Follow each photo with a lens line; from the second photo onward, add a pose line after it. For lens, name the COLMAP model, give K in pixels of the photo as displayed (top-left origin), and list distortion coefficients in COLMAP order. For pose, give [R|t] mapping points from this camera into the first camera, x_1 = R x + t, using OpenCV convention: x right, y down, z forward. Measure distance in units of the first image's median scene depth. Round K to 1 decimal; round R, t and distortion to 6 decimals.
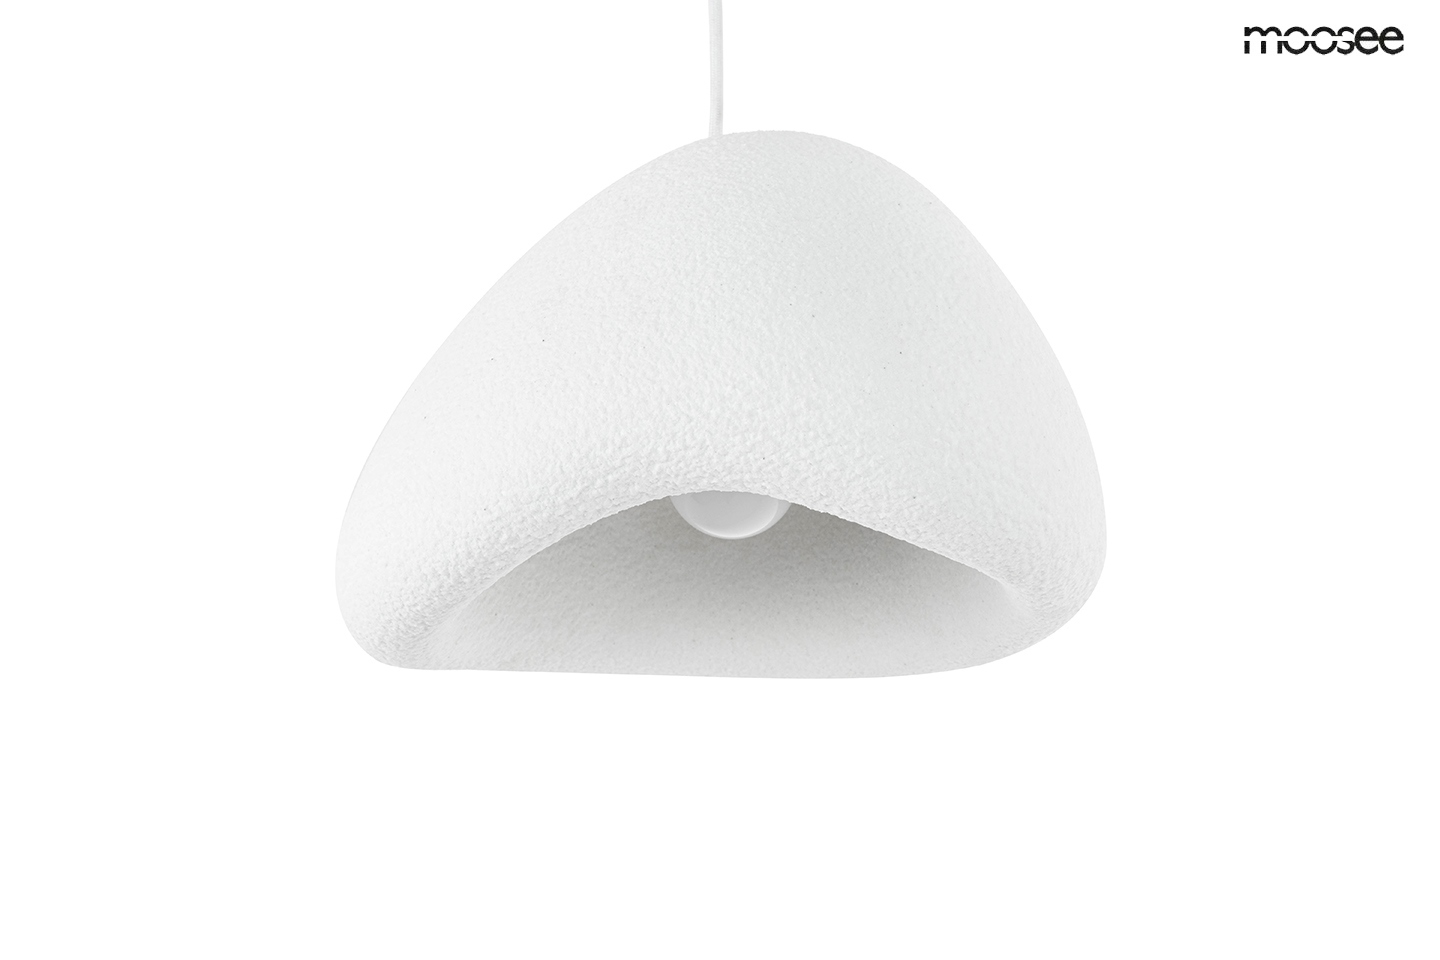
lens RADIAL K [[2063.8, 0, 719.1], [0, 2063.8, 478.9], [0, 0, 1]] dist [0.006859, 0.000000]
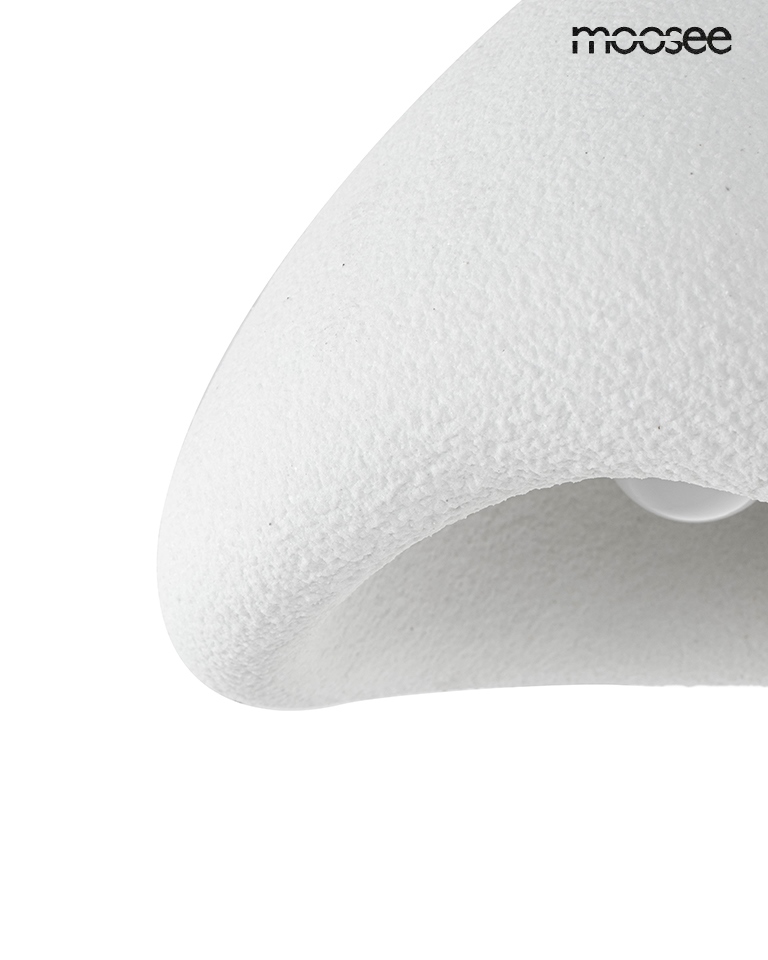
lens RADIAL K [[1839.4, 0, 402.3], [0, 1839.4, 551.3], [0, 0, 1]] dist [-0.173226, 0.000000]
pose [[0.959666, -0.045794, -0.277387, 0.095271], [0.071569, 0.993933, 0.083517, -0.023705], [0.271880, -0.100000, 0.957121, 0.441156]]
